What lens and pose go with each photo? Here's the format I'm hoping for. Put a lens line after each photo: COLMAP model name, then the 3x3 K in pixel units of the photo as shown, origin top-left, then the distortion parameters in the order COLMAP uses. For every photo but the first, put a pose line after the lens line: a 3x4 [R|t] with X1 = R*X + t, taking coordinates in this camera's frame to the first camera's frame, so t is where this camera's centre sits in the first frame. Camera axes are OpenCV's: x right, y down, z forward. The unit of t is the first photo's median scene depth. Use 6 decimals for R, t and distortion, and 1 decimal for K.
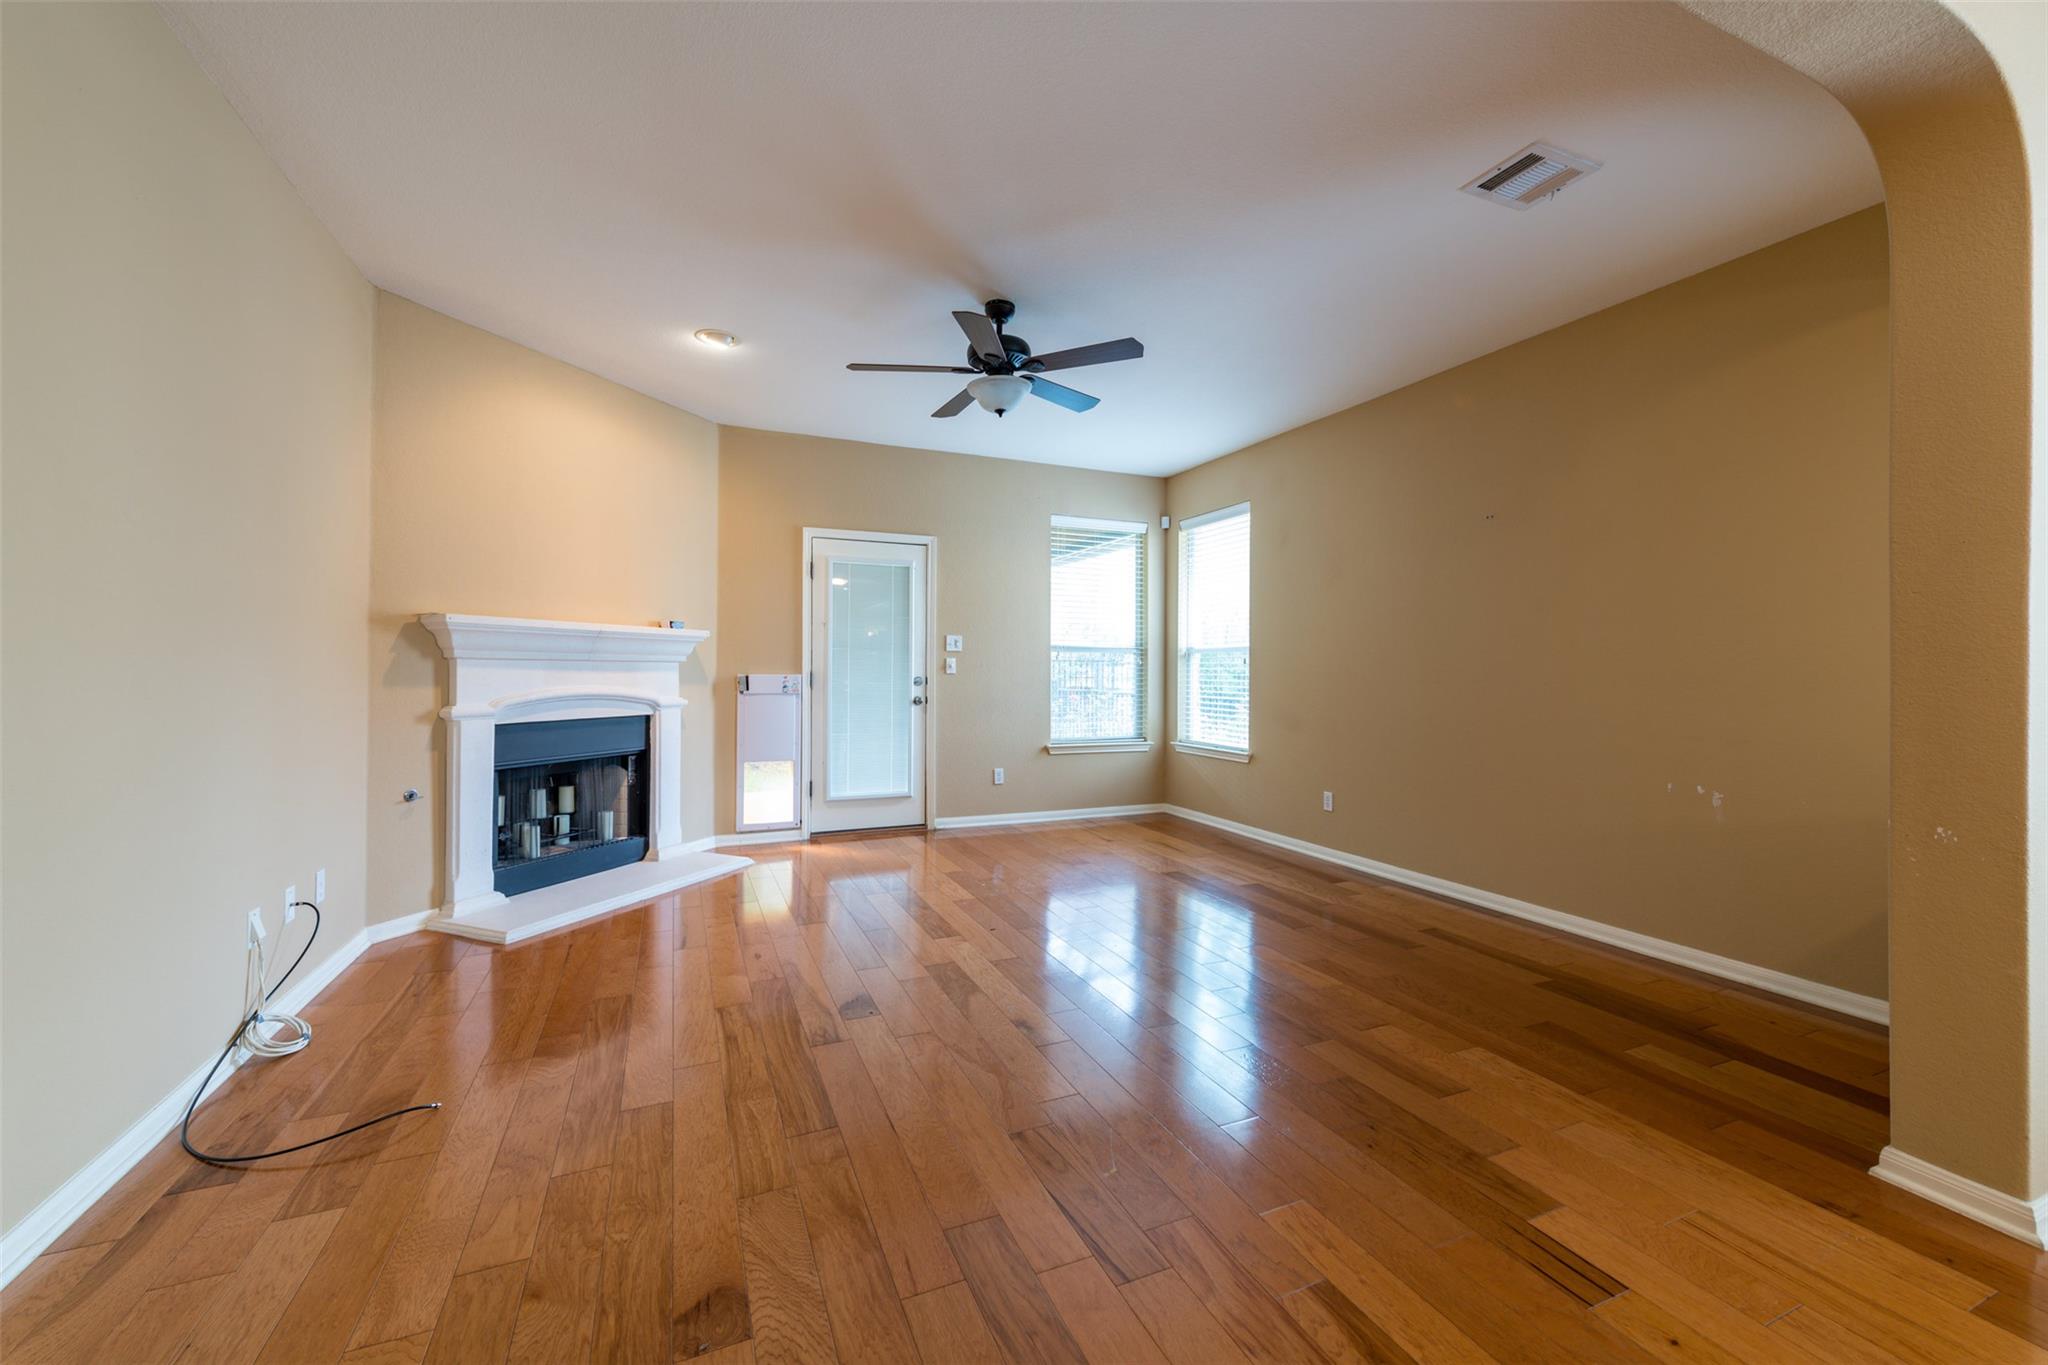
lens RADIAL K [[801.3, 0, 1028.9], [0, 801.3, 677.1], [0, 0, 1]] dist [-0.000348, -0.000034]
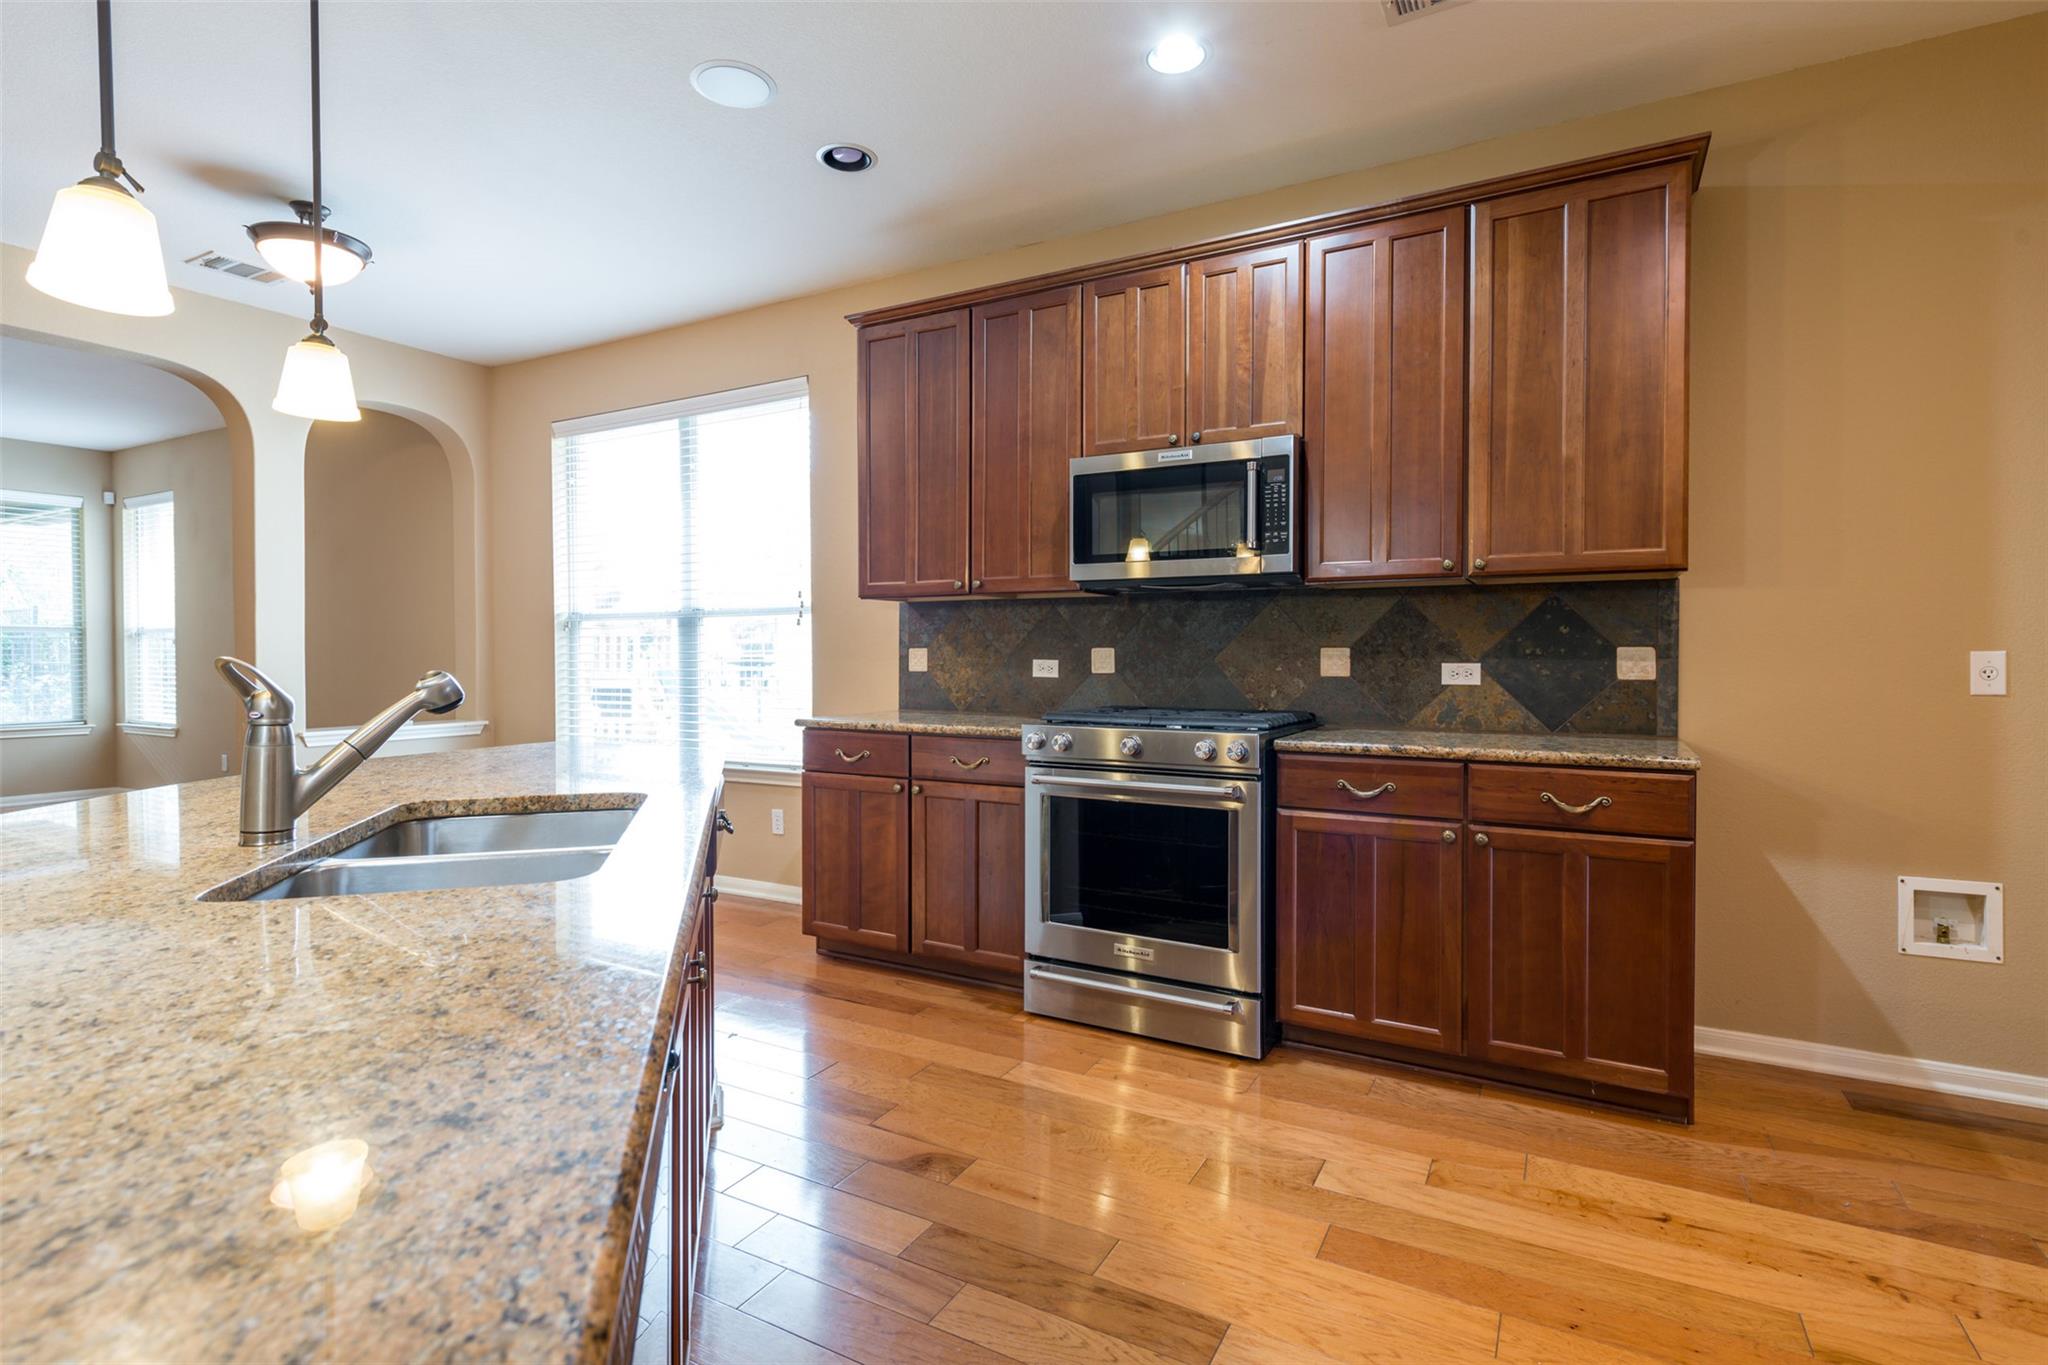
lens RADIAL K [[1075.2, 0, 1023.1], [0, 1075.2, 673.6], [0, 0, 1]] dist [-0.001546, -0.000668]
pose [[0.828296, -0.019658, 0.559946, 0.361166], [0.006856, 0.999665, 0.024954, -0.005068], [-0.560249, -0.016831, 0.828153, -0.716943]]
